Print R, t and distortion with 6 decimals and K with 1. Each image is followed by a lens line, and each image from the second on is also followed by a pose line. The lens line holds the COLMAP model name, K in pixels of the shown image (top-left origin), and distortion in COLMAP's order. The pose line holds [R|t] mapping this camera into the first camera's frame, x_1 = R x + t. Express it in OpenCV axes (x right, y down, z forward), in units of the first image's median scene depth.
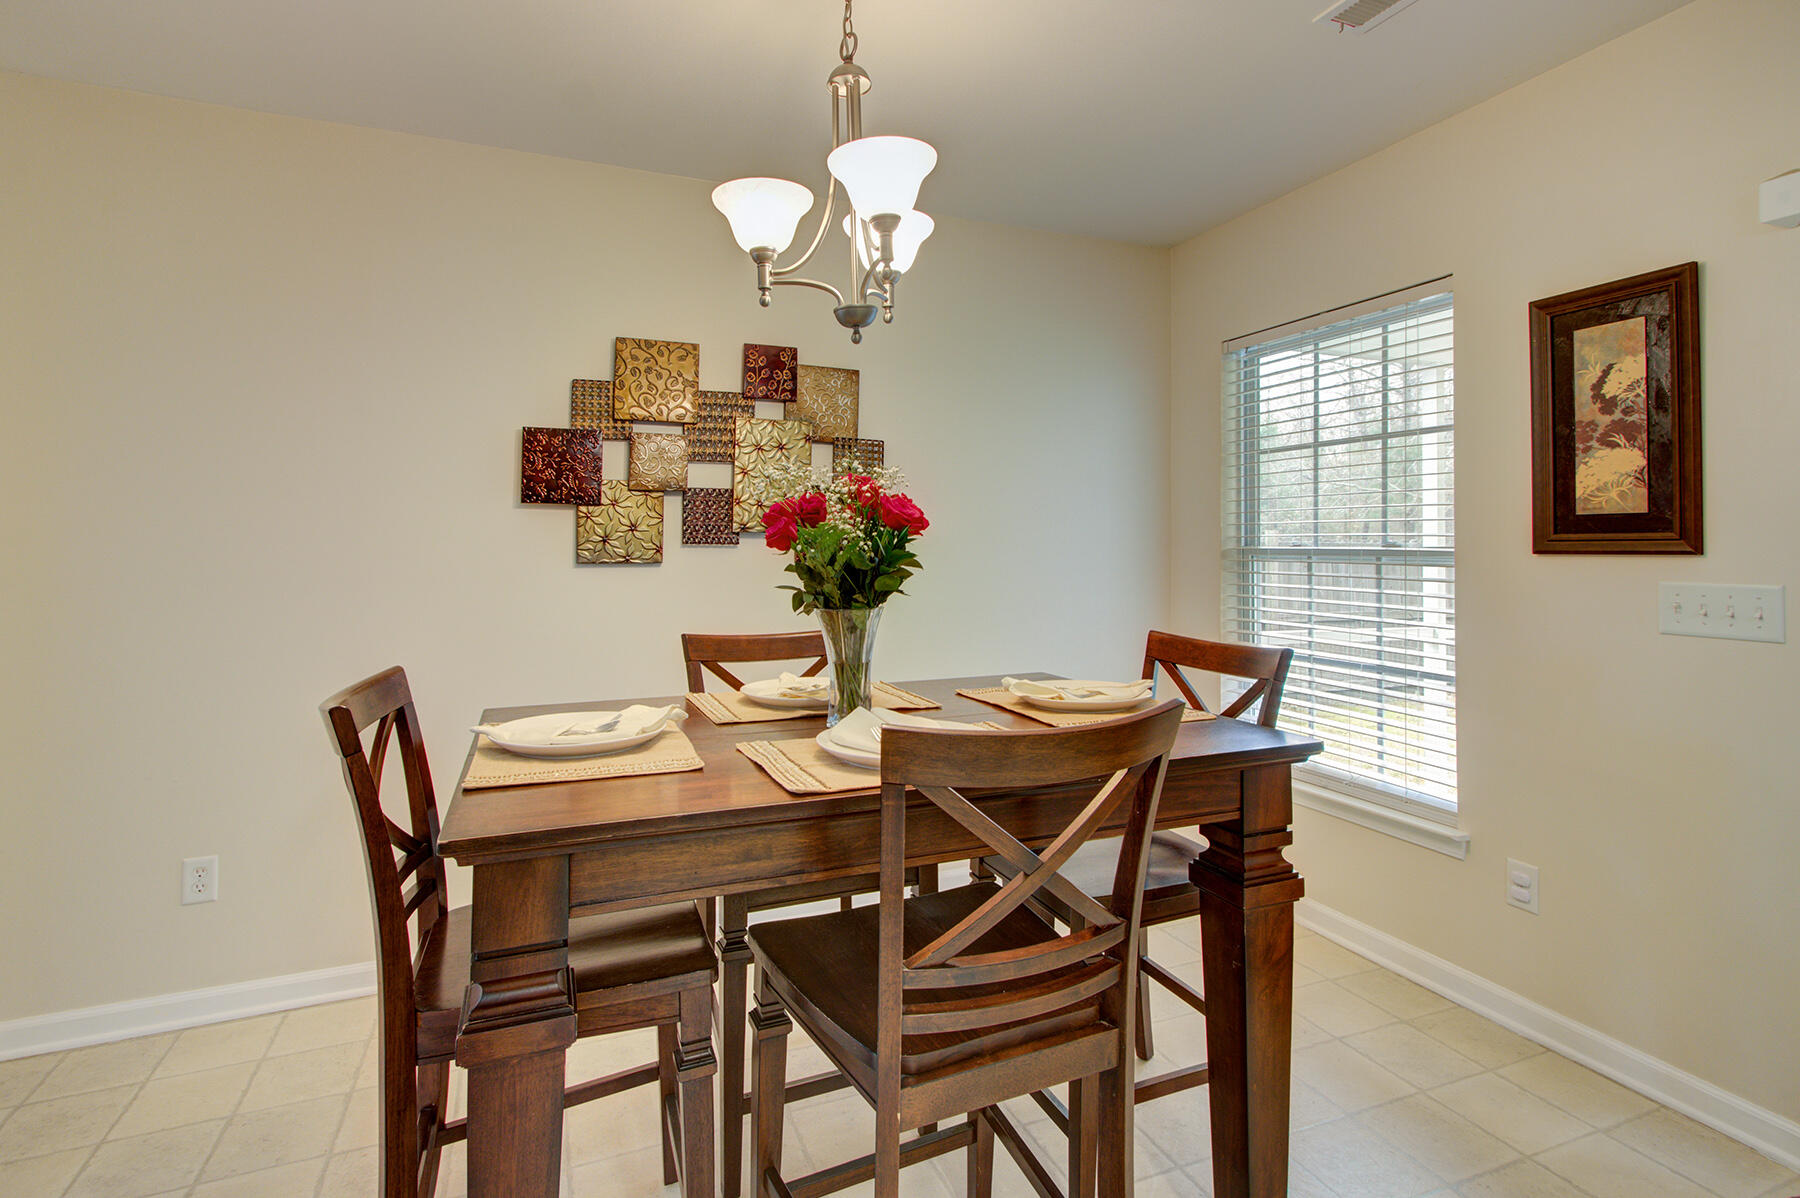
lens RADIAL K [[812.4, 0, 892.6], [0, 812.4, 588.7], [0, 0, 1]] dist [0.000037, 0.001510]
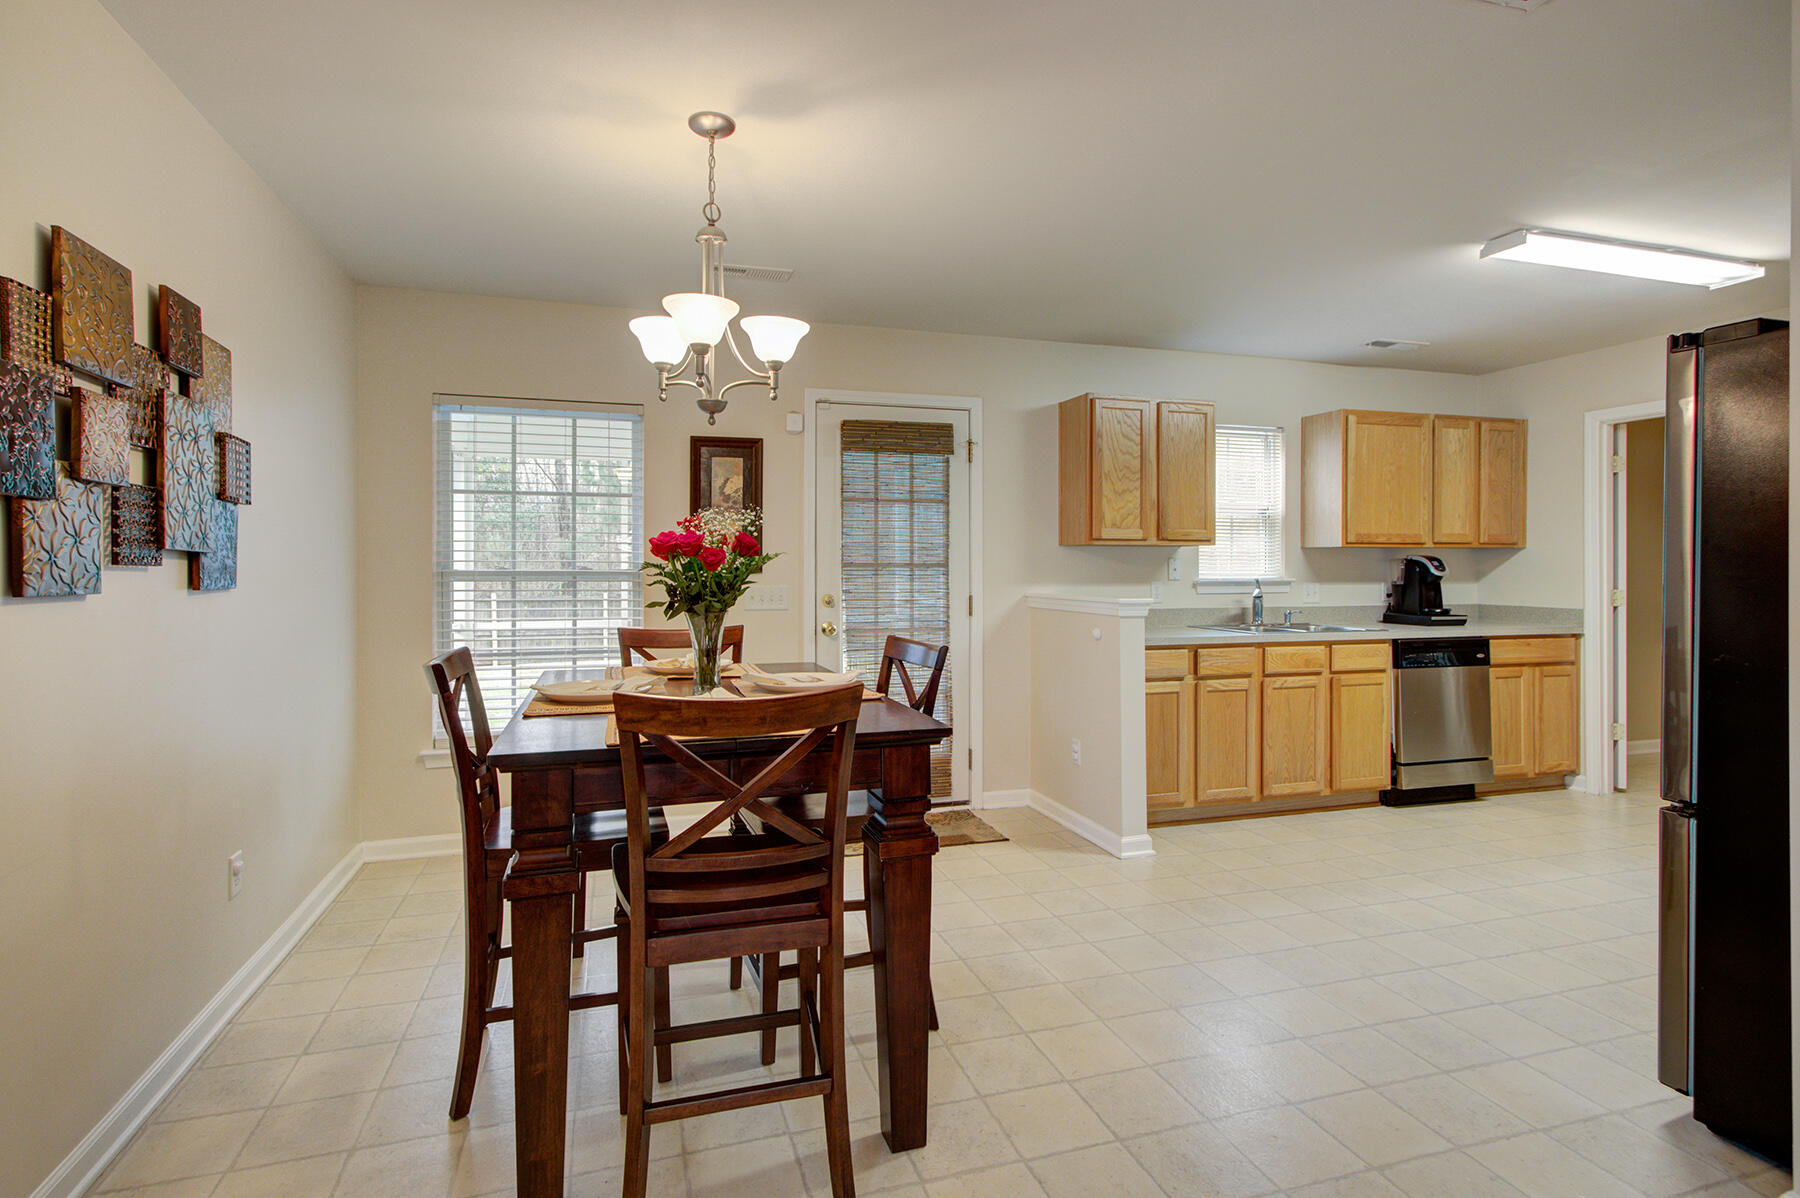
lens RADIAL K [[812.4, 0, 892.6], [0, 812.4, 588.7], [0, 0, 1]] dist [0.000037, 0.001510]
pose [[0.944863, 0.003975, -0.327442, 0.705290], [-0.007158, 0.999938, -0.008514, -0.005181], [0.327388, 0.010388, 0.944833, -0.229134]]
